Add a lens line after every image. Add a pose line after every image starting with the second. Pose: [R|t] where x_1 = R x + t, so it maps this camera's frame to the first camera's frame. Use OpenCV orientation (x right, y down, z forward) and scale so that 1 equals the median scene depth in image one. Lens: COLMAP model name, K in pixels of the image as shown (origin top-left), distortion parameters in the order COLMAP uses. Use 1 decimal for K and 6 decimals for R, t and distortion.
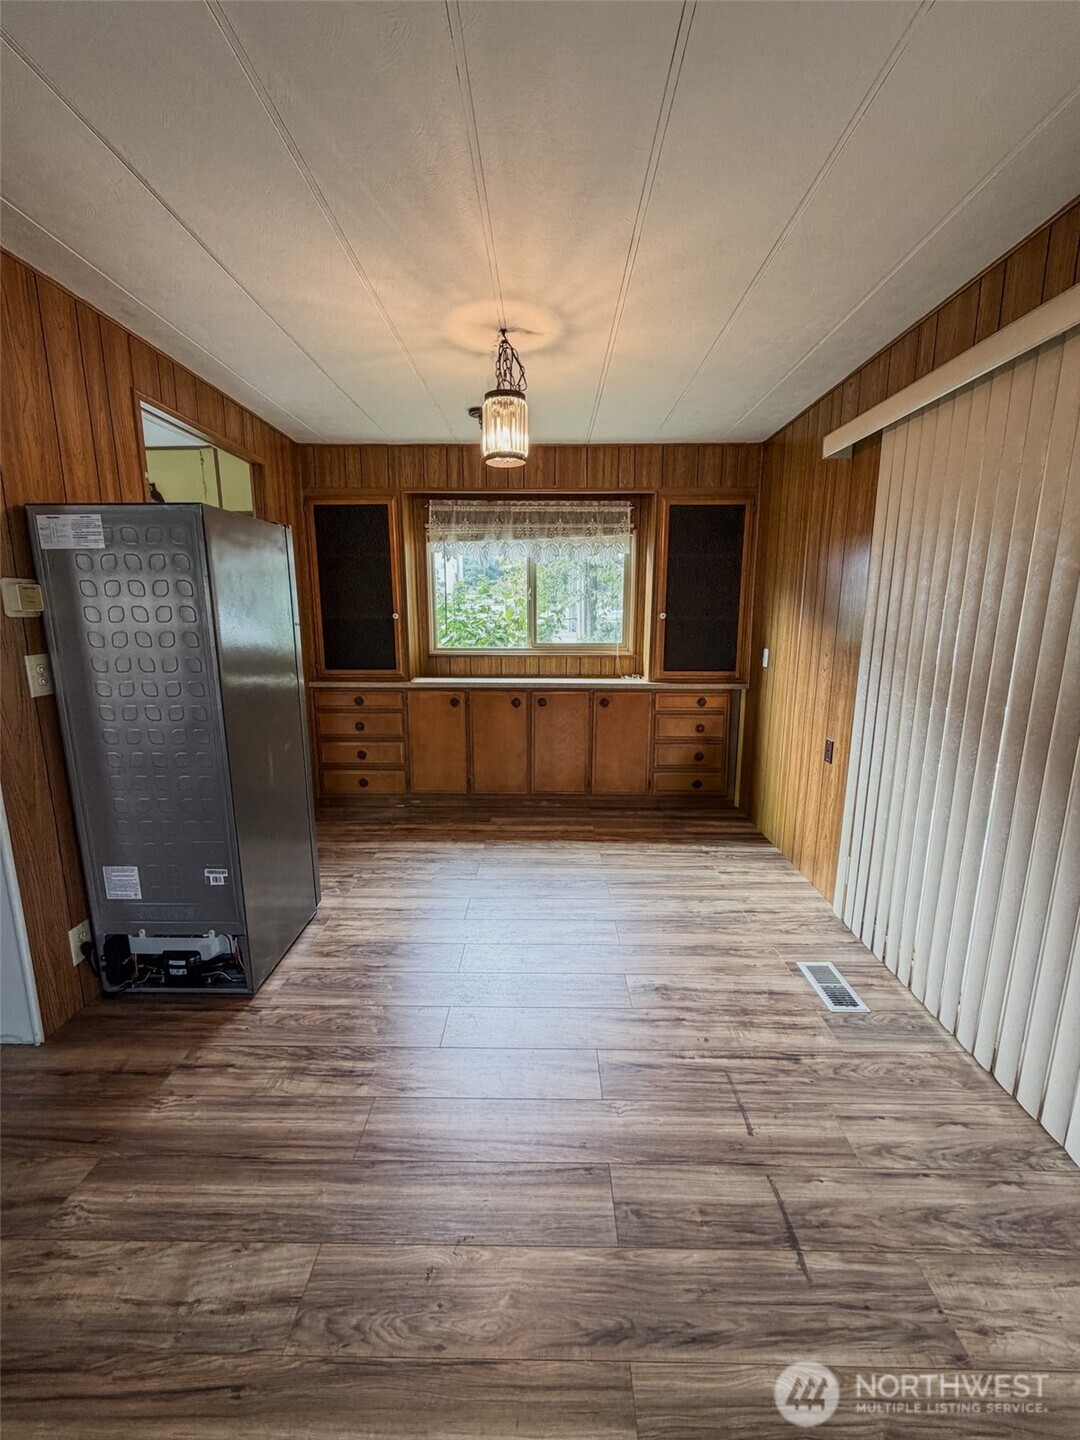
lens RADIAL K [[573.5, 0, 539.8], [0, 573.5, 721.7], [0, 0, 1]] dist [0.003509, -0.001174]
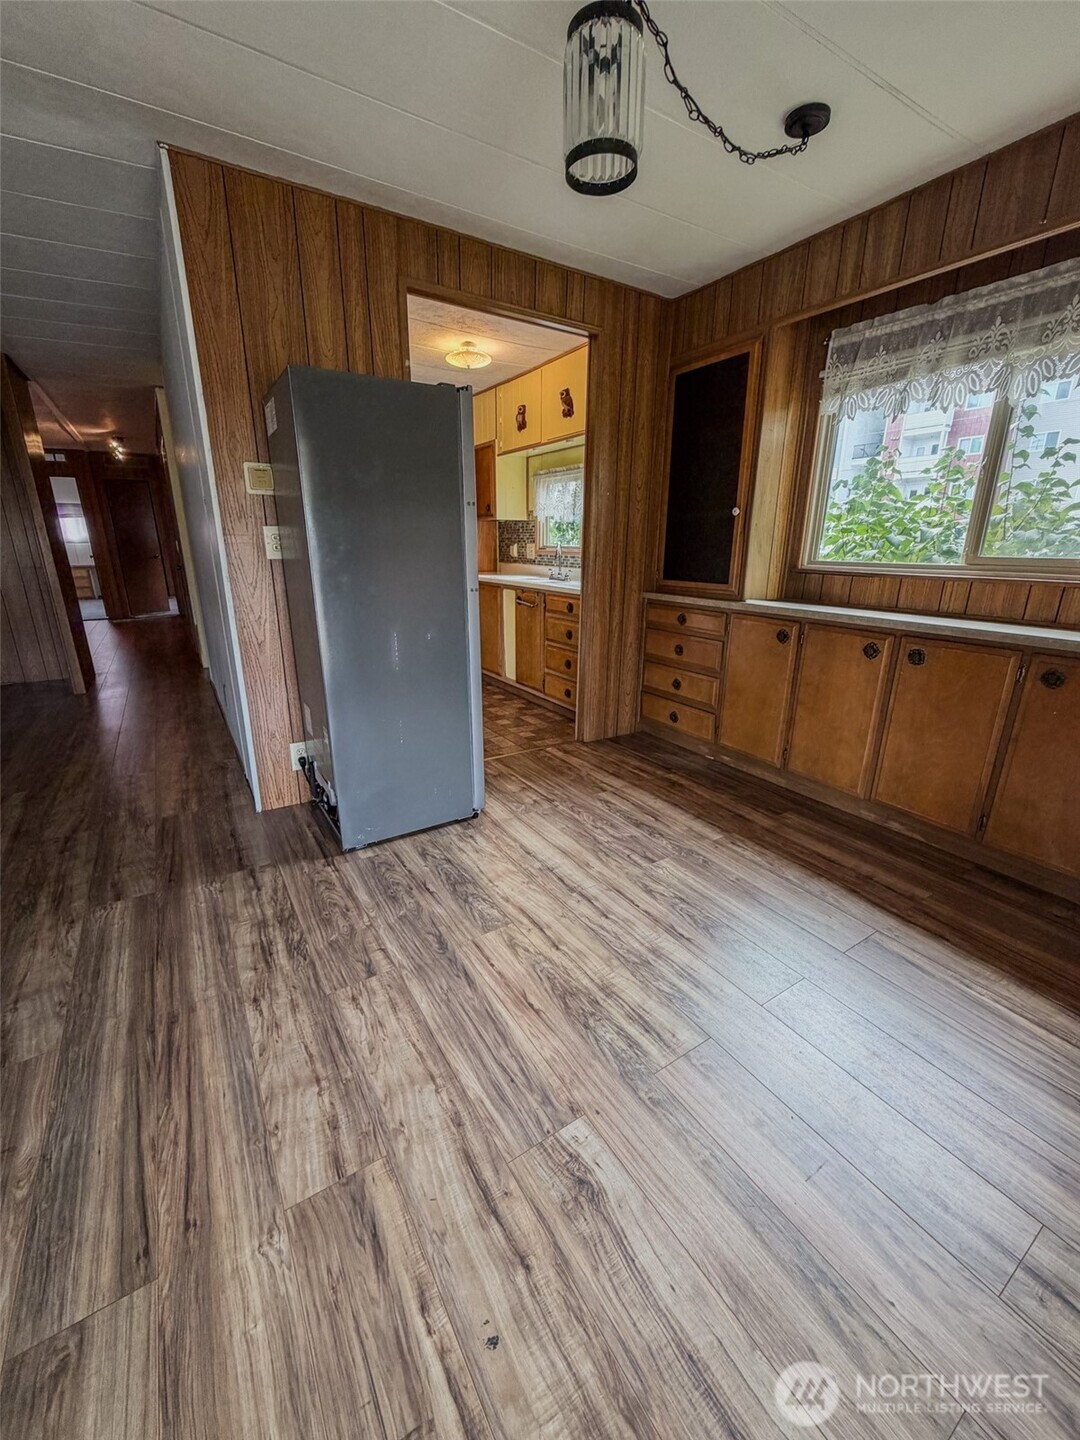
lens RADIAL K [[573.5, 0, 525.0], [0, 573.5, 714.9], [0, 0, 1]] dist [0.003509, -0.001174]
pose [[0.547417, 0.247961, -0.799281, 0.295891], [-0.168145, 0.968208, 0.185207, -0.020558], [0.819794, 0.033009, 0.571707, 0.391018]]
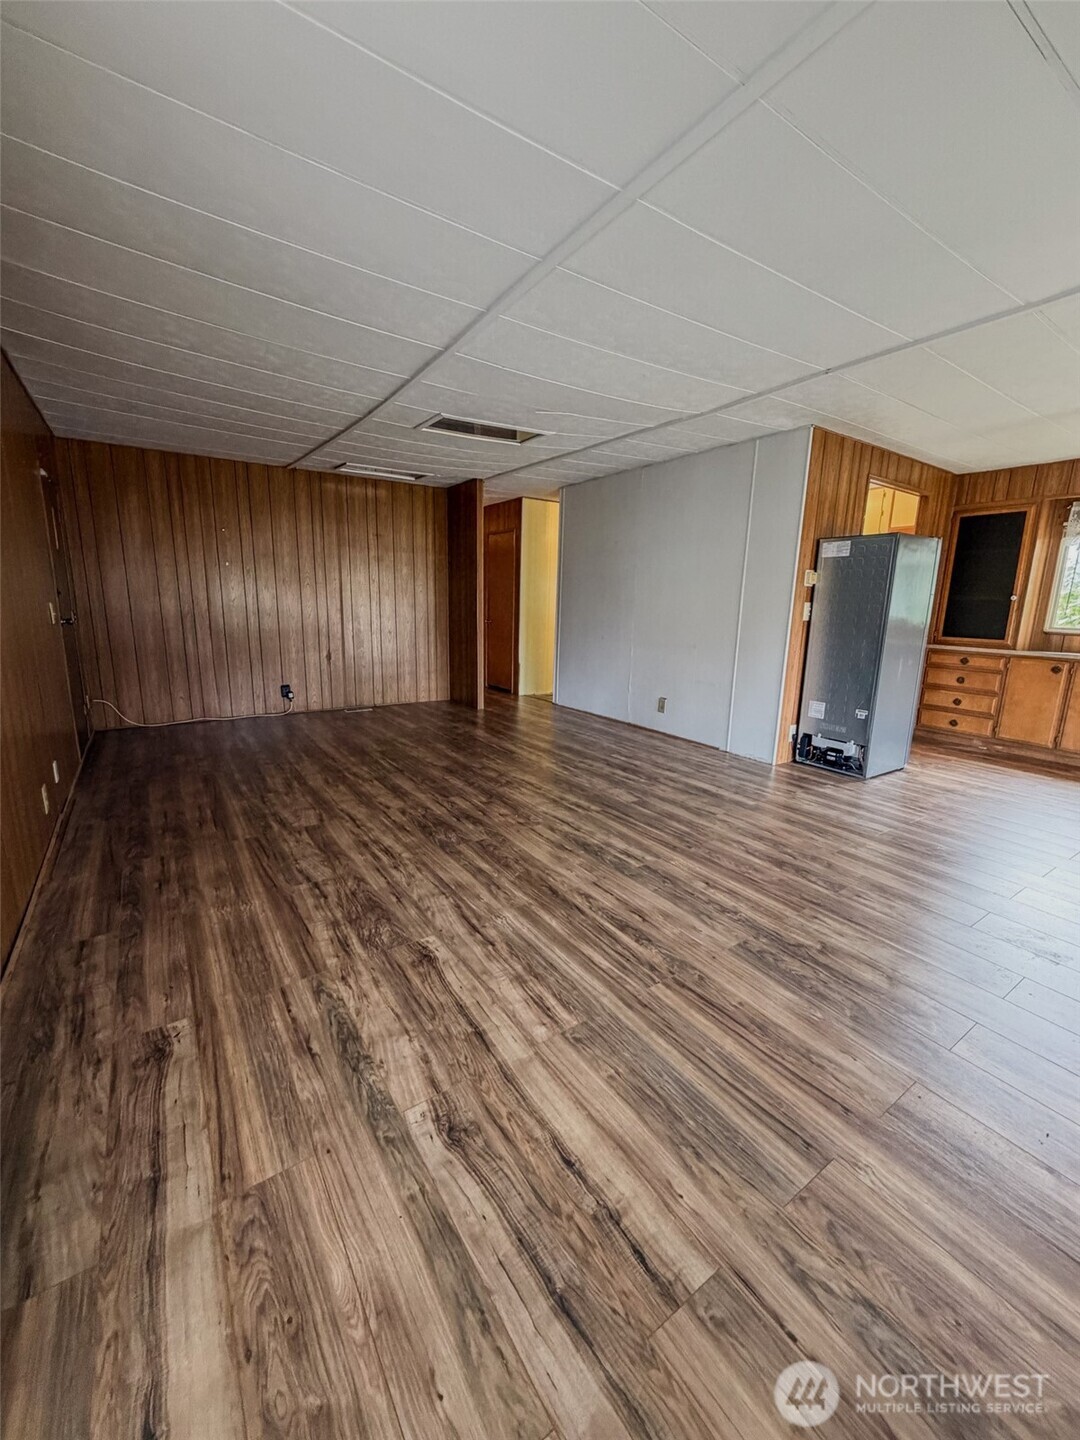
lens RADIAL K [[573.5, 0, 547.9], [0, 573.5, 717.8], [0, 0, 1]] dist [0.003509, -0.001174]
pose [[0.577989, 0.172746, -0.797551, 0.243405], [-0.182927, 0.979893, 0.079672, 0.187457], [0.795277, 0.099844, 0.597967, -0.637354]]
